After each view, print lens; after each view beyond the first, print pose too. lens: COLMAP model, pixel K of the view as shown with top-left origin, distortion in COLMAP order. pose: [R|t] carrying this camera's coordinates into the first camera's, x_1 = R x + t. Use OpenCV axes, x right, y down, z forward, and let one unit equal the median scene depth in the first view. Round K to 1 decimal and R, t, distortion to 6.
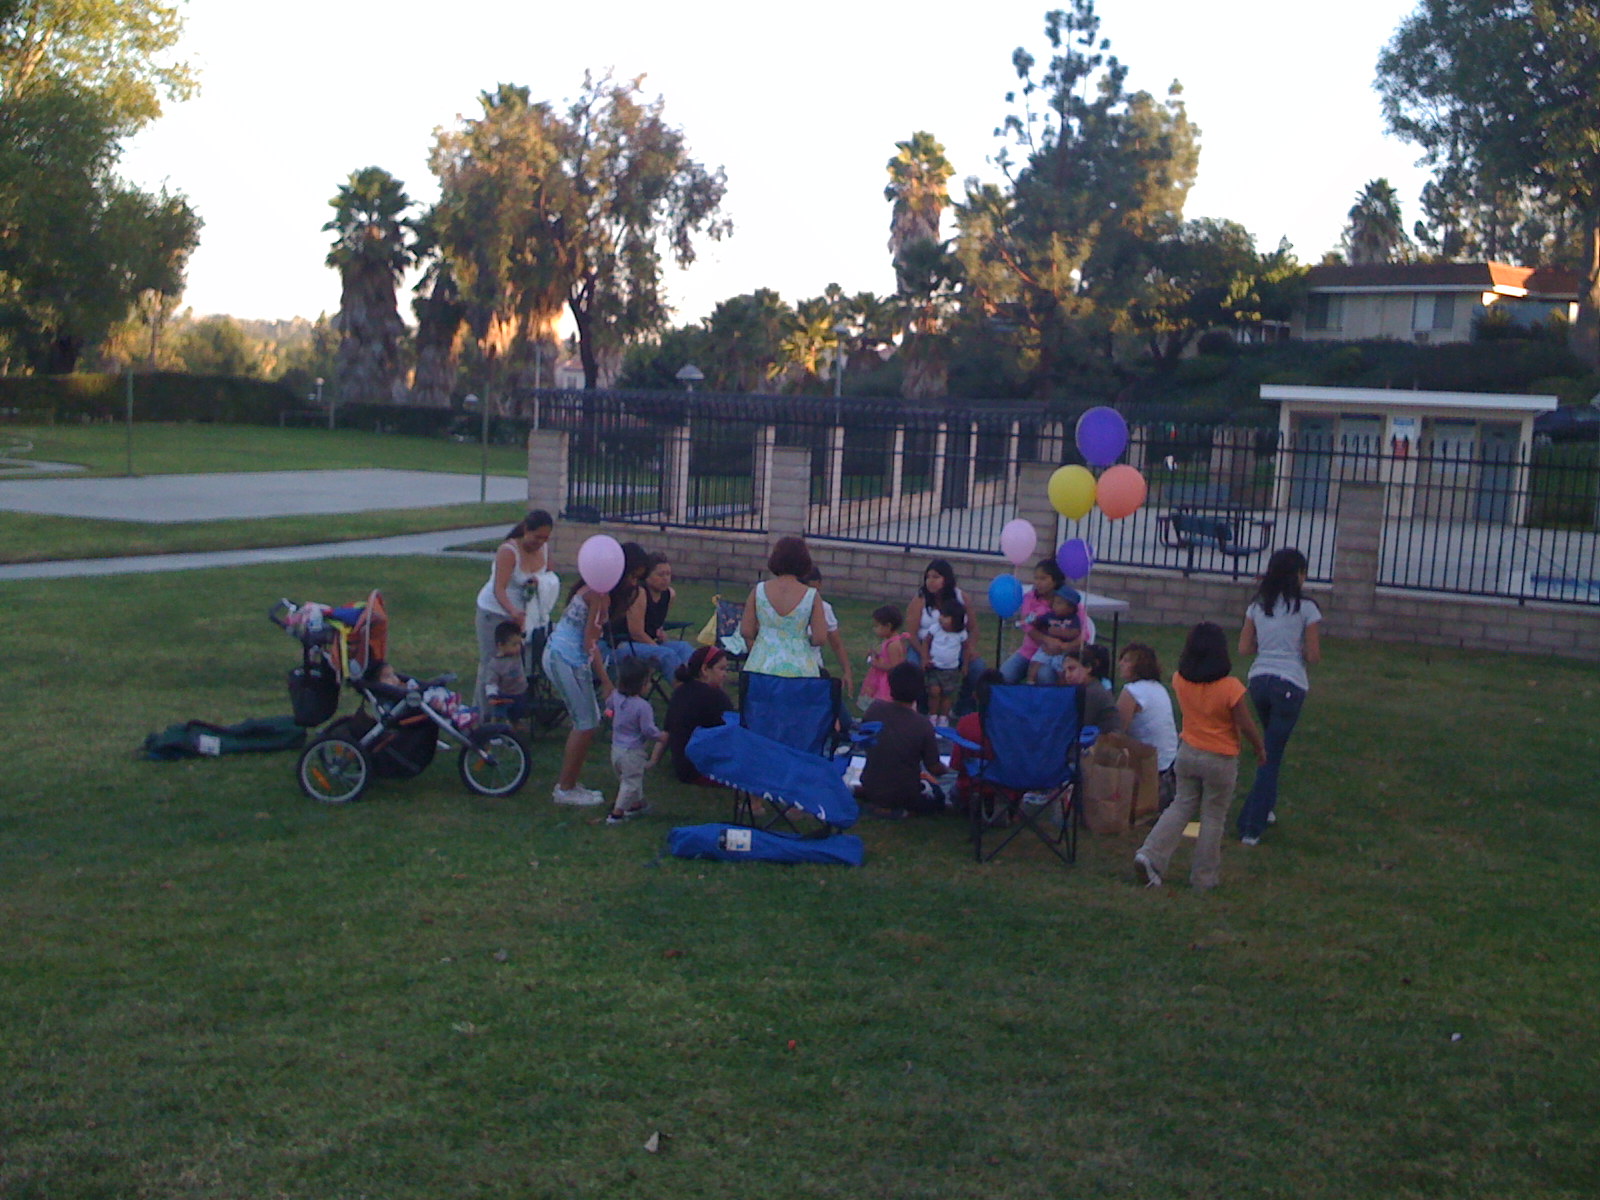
lens RADIAL K [[1778.4, 0, 800.0], [0, 1778.4, 600.0], [0, 0, 1]] dist [0.109595, -0.489197]
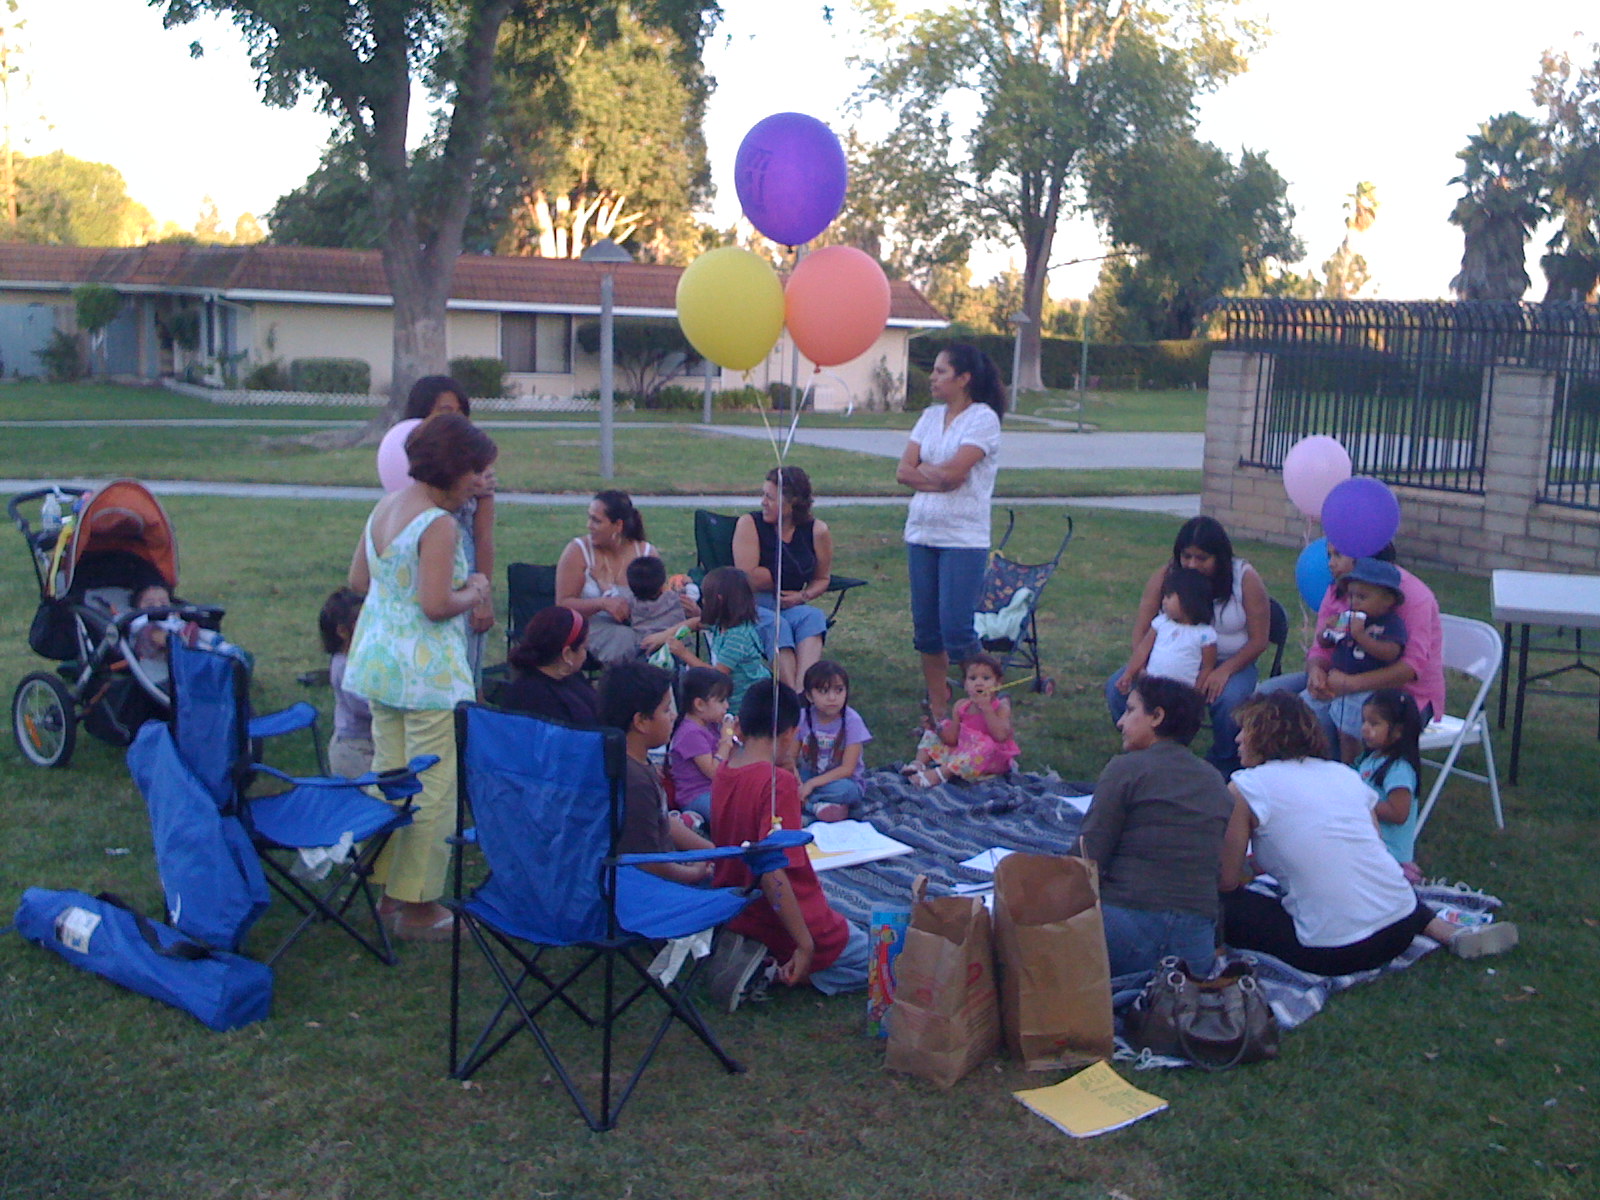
lens RADIAL K [[1722.9, 0, 796.9], [0, 1722.9, 559.3], [0, 0, 1]] dist [0.118798, -0.338414]
pose [[0.768586, 0.068270, -0.636093, 0.062151], [-0.075969, 0.996994, 0.015211, -0.000815], [0.635220, 0.036632, 0.771462, 0.093917]]
